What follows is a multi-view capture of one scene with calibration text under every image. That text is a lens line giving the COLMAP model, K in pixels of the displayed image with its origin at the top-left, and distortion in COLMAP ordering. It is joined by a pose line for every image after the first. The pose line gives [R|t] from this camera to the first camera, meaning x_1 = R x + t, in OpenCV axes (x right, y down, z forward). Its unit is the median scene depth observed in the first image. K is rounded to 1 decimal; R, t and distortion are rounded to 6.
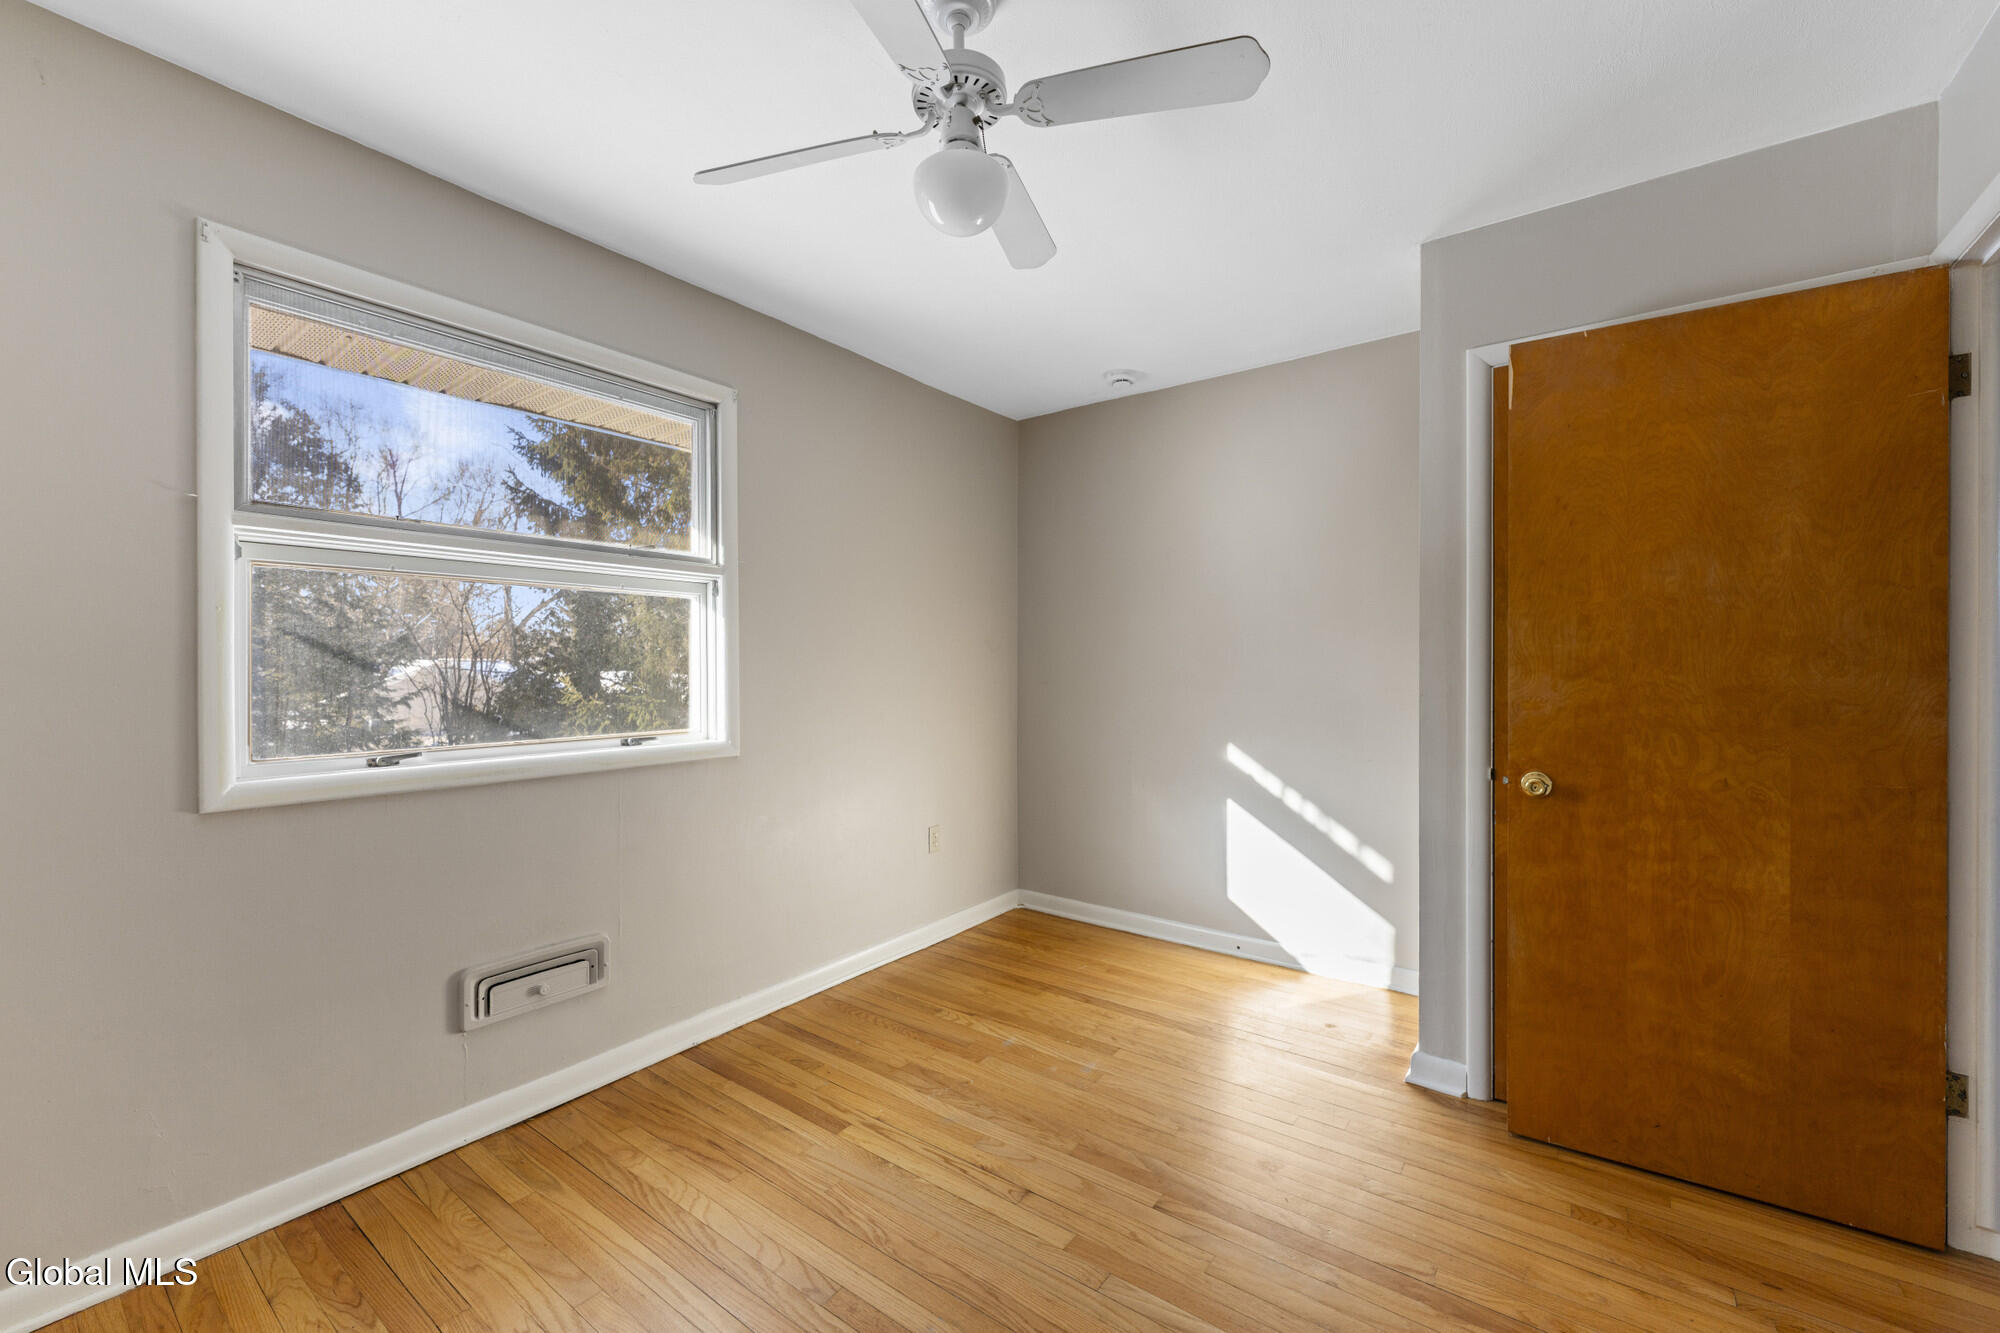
lens RADIAL K [[811.9, 0, 999.0], [0, 811.9, 664.2], [0, 0, 1]] dist [-0.001849, 0.000471]
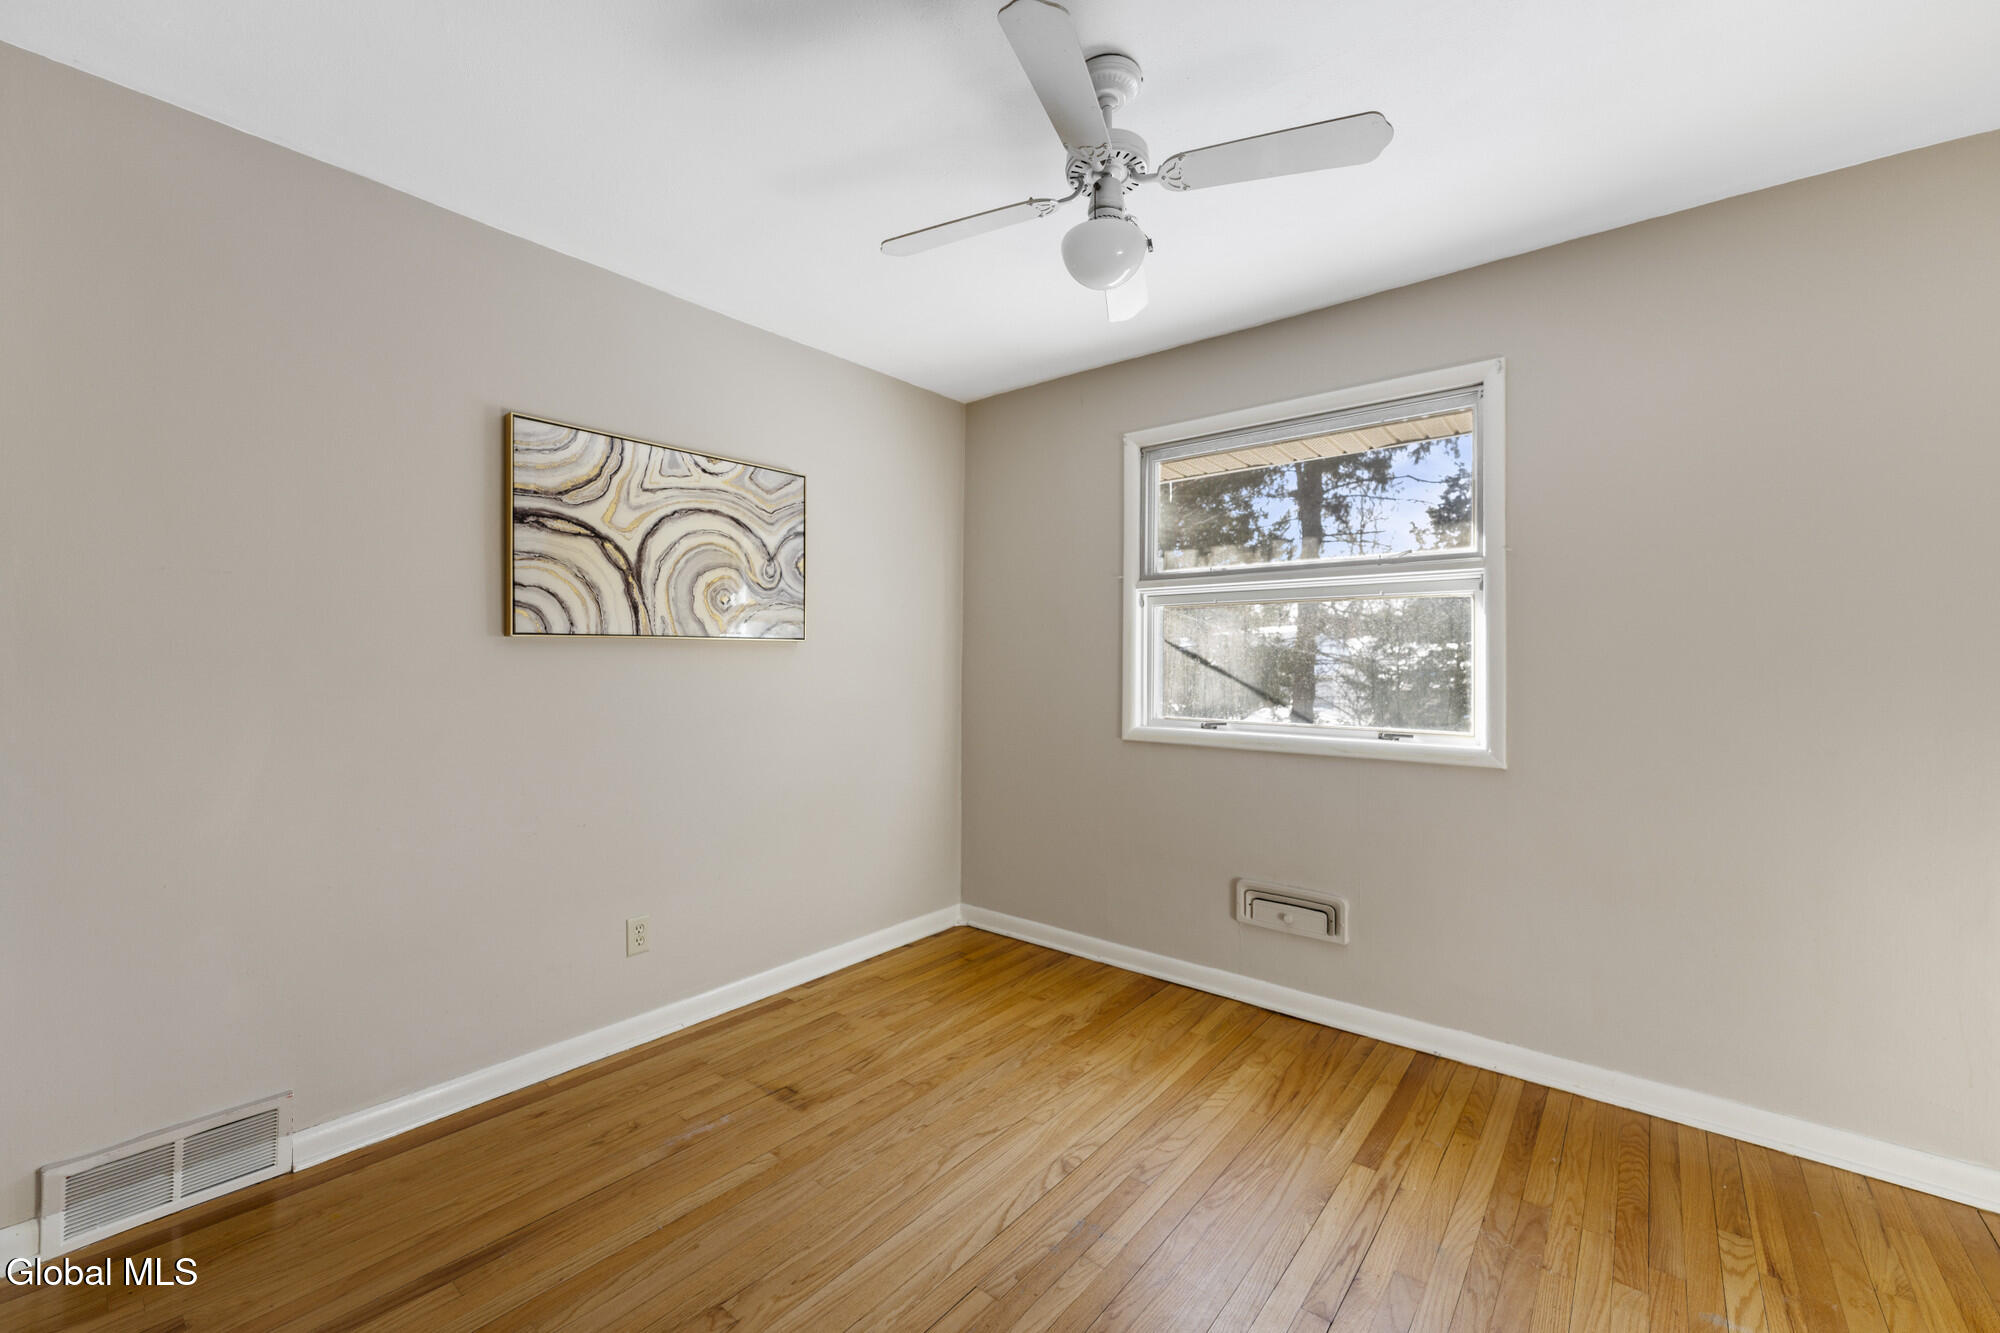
lens RADIAL K [[811.9, 0, 999.5], [0, 811.9, 662.3], [0, 0, 1]] dist [-0.001849, 0.000471]
pose [[-0.063040, -0.003765, -0.998004, 0.752137], [-0.008095, 0.999962, -0.003261, 0.005720], [0.997978, 0.007873, -0.063068, 0.633738]]
